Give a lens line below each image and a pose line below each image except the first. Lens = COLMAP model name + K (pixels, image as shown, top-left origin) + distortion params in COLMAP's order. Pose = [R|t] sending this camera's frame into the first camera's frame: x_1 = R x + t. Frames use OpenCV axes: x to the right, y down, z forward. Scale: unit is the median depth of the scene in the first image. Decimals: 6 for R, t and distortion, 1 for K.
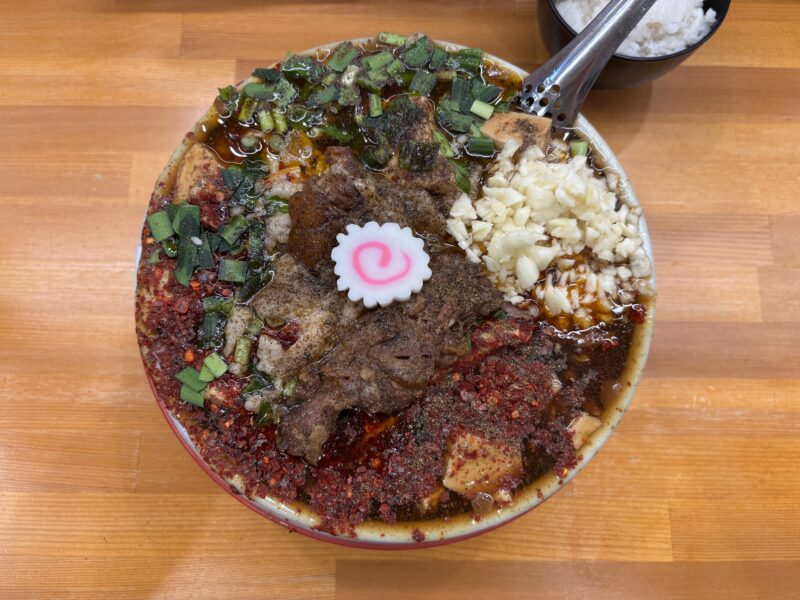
lens RADIAL K [[606.1, 0, 400.0], [0, 606.1, 300.0], [0, 0, 1]] dist [0.038291, -0.003086]
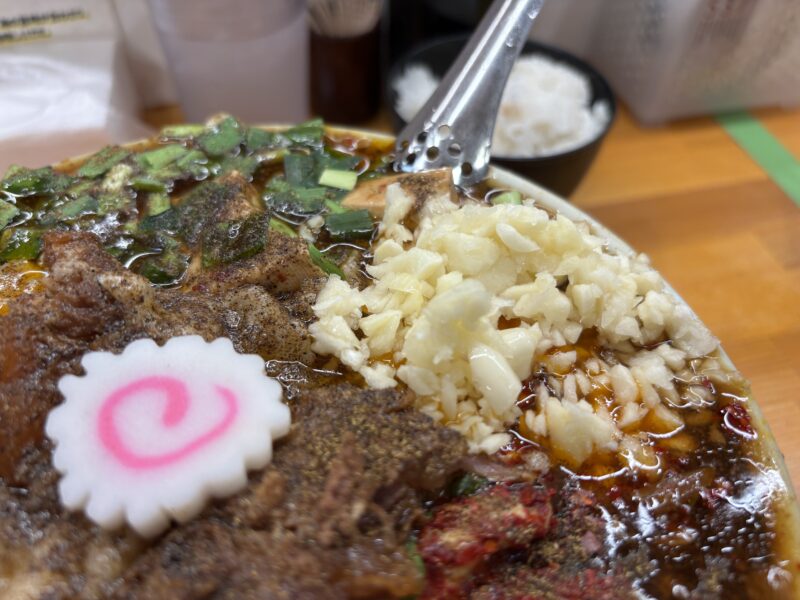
lens RADIAL K [[642.2, 0, 390.3], [0, 642.2, 300.2], [0, 0, 1]] dist [-0.019417, -0.005698]
pose [[0.966700, -0.195097, 0.165615, 0.059239], [0.250800, 0.850958, -0.461487, 0.109830], [-0.050897, 0.487656, 0.871551, 0.536303]]
